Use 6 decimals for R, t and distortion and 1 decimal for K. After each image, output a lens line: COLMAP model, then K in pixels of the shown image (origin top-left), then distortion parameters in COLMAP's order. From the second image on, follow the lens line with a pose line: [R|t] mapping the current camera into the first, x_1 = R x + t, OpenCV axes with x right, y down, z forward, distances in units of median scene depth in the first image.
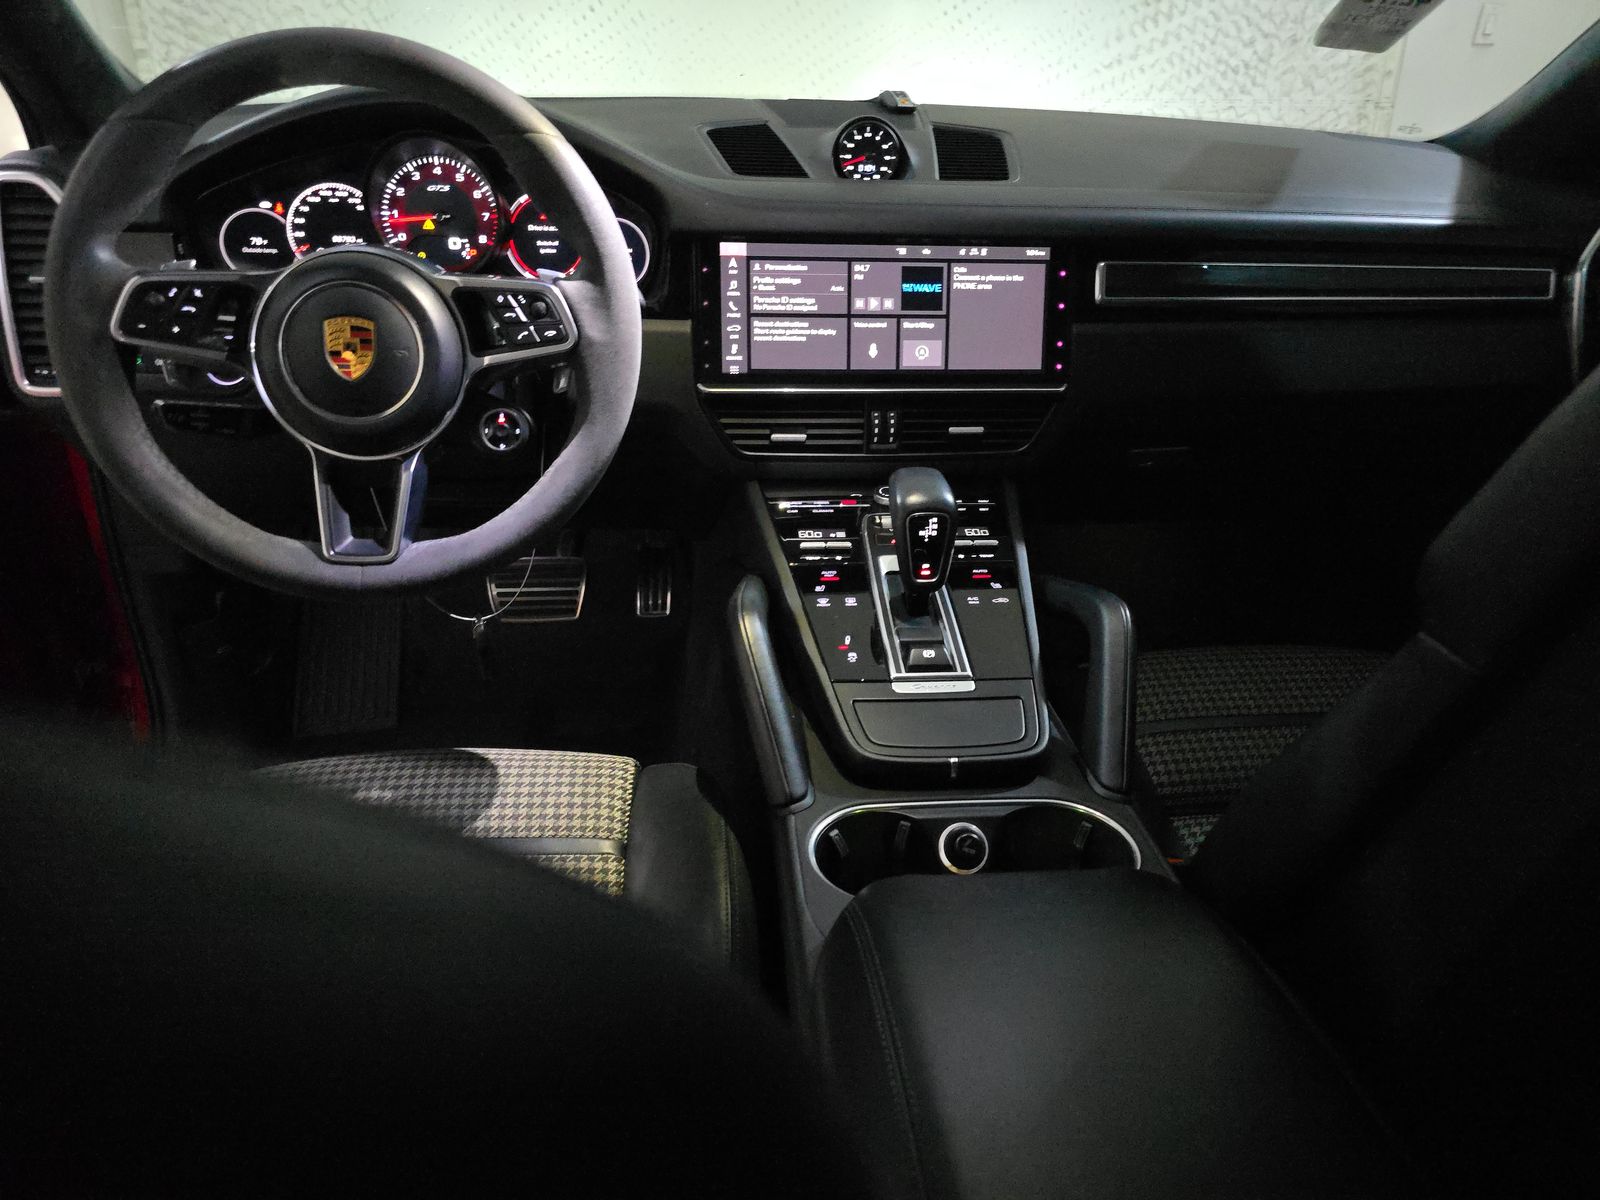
lens RADIAL K [[1069.0, 0, 798.0], [0, 1069.0, 610.3], [0, 0, 1]] dist [0.031123, -0.028337]
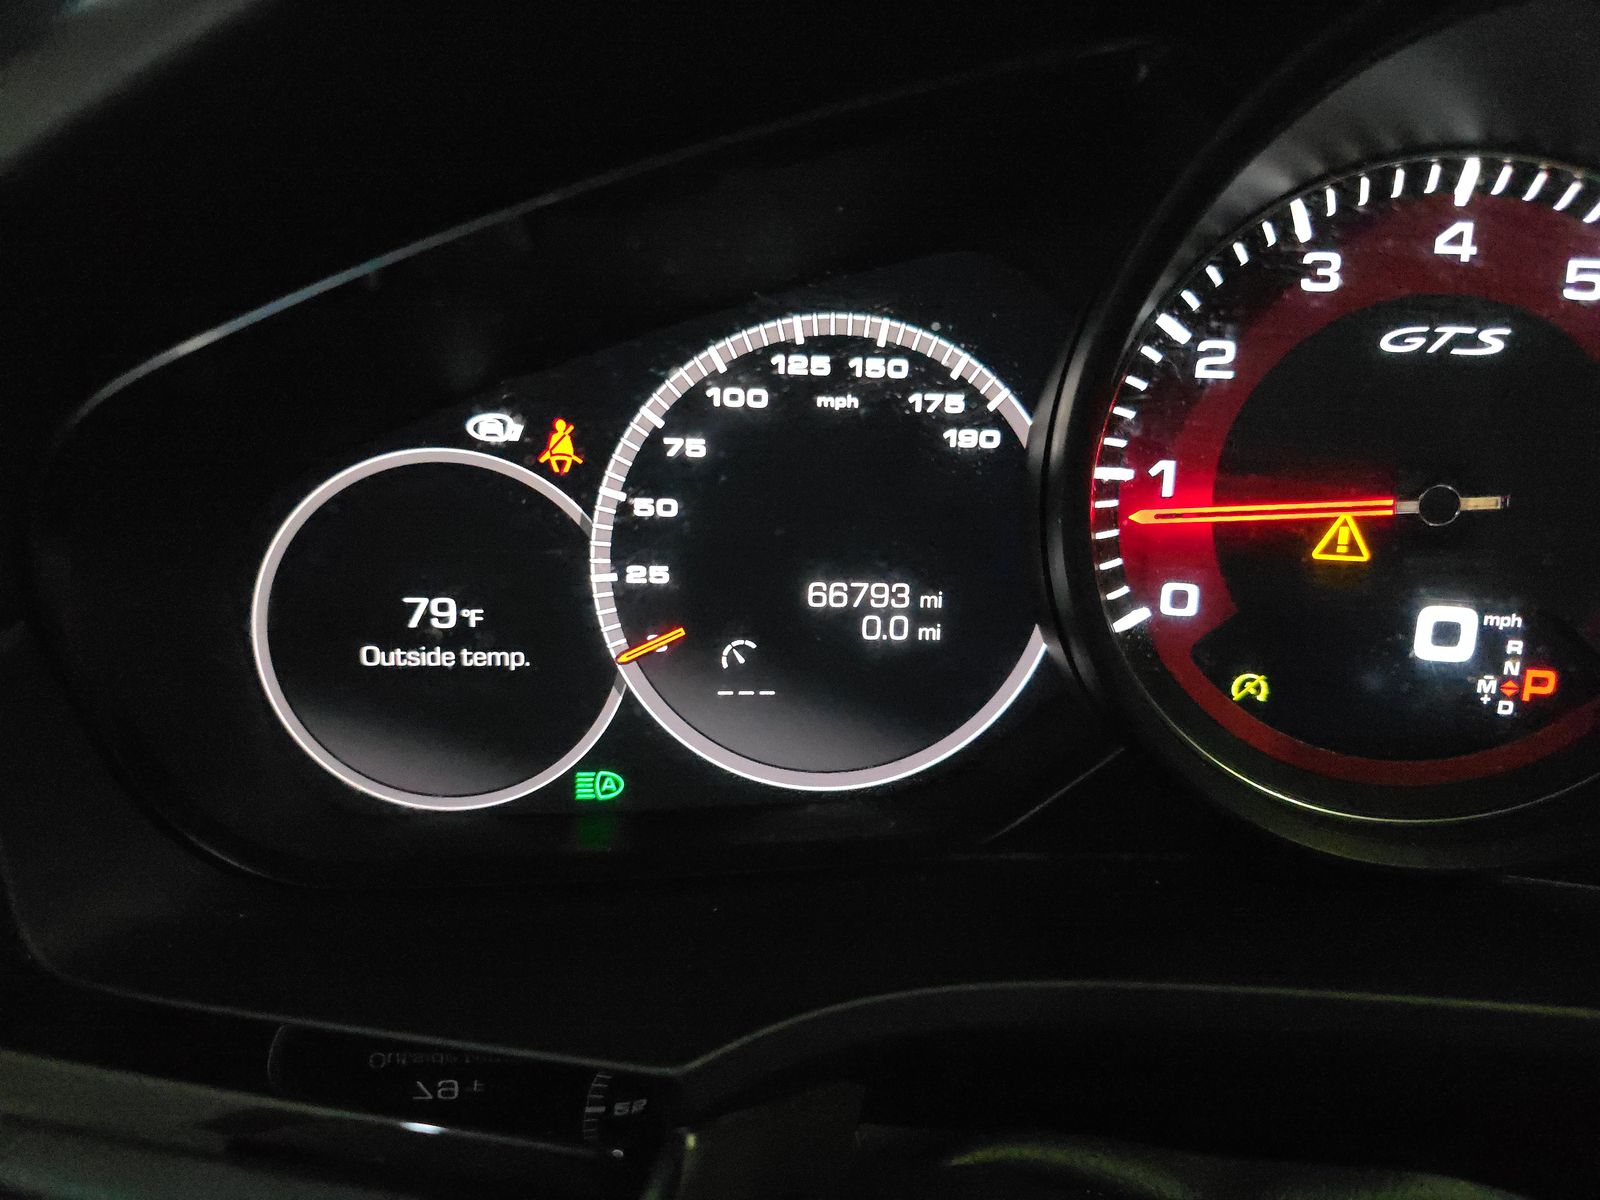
lens RADIAL K [[1069.0, 0, 797.9], [0, 1069.0, 592.9], [0, 0, 1]] dist [0.031123, -0.028337]
pose [[0.980681, 0.052437, -0.188457, -0.402717], [-0.072574, 0.992176, -0.101587, -0.329853], [0.181655, 0.113302, 0.976813, 0.824333]]
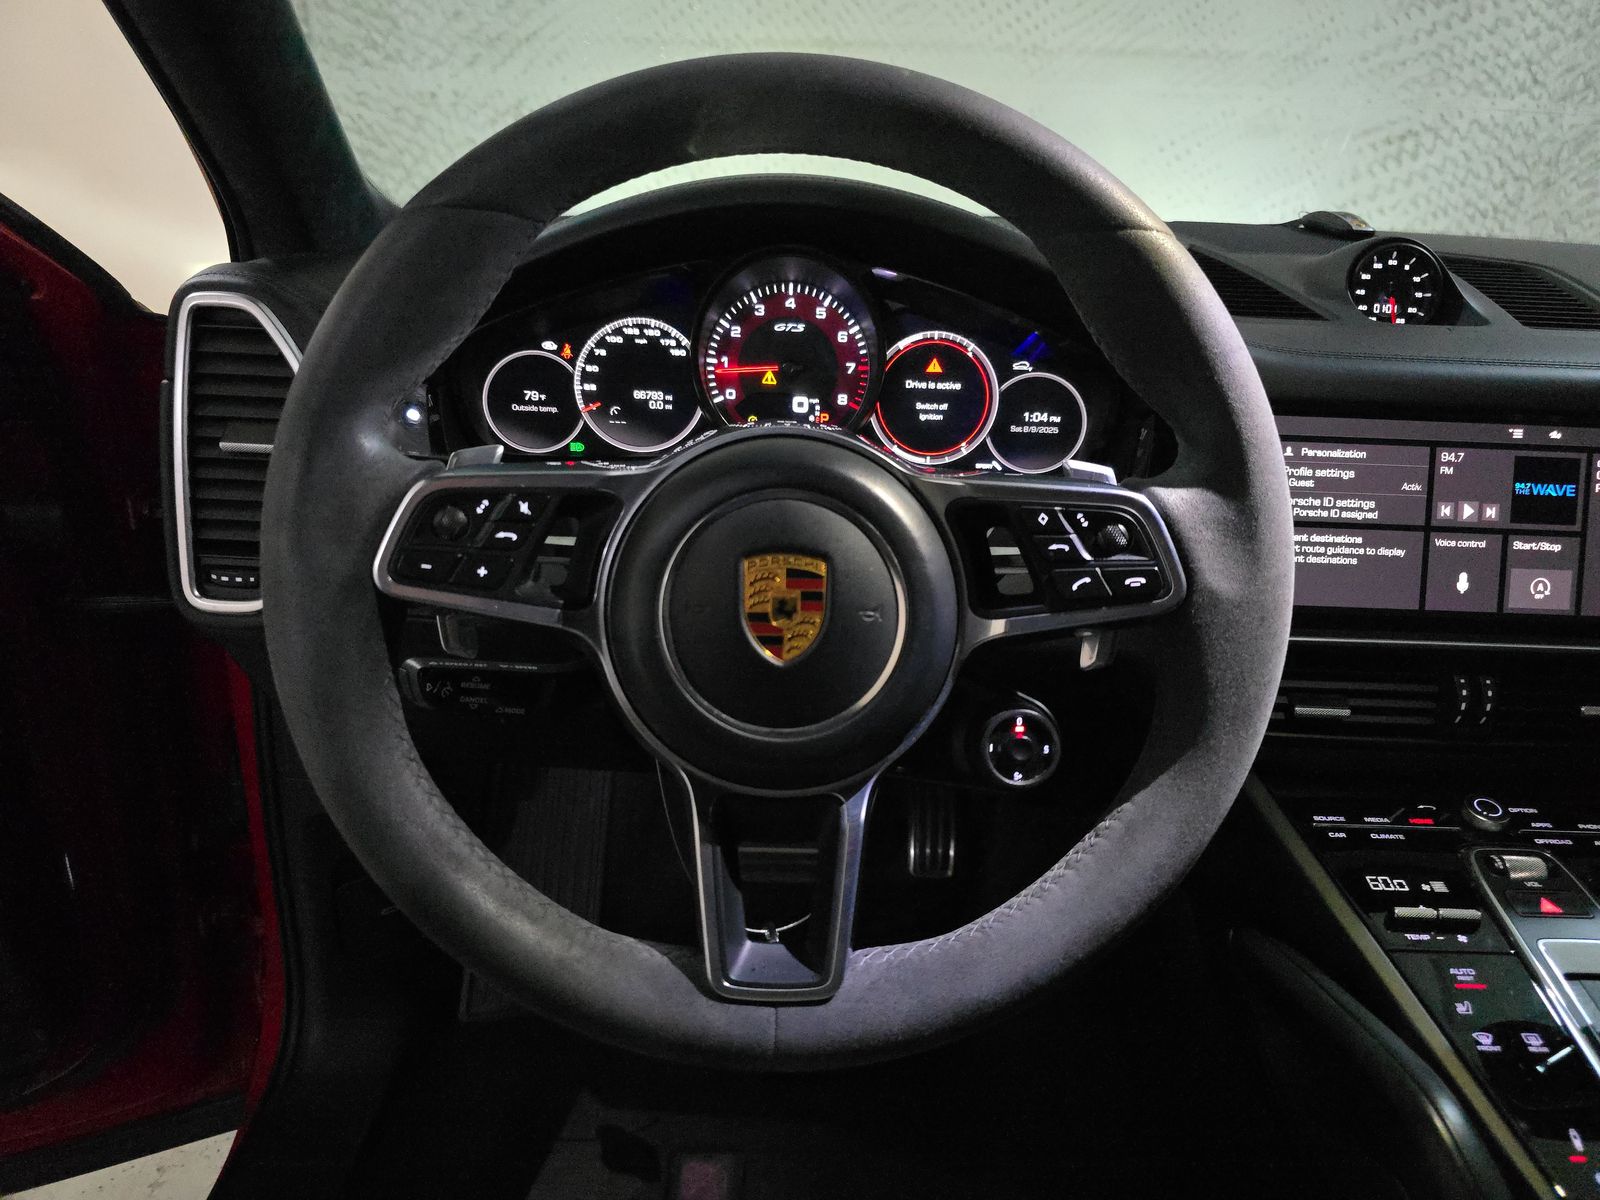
lens RADIAL K [[1069.0, 0, 808.2], [0, 1069.0, 617.0], [0, 0, 1]] dist [0.031123, -0.028337]
pose [[0.996884, 0.038824, -0.068670, -0.268640], [-0.046127, 0.993059, -0.108192, -0.132466], [0.063993, 0.111023, 0.991755, 0.335553]]
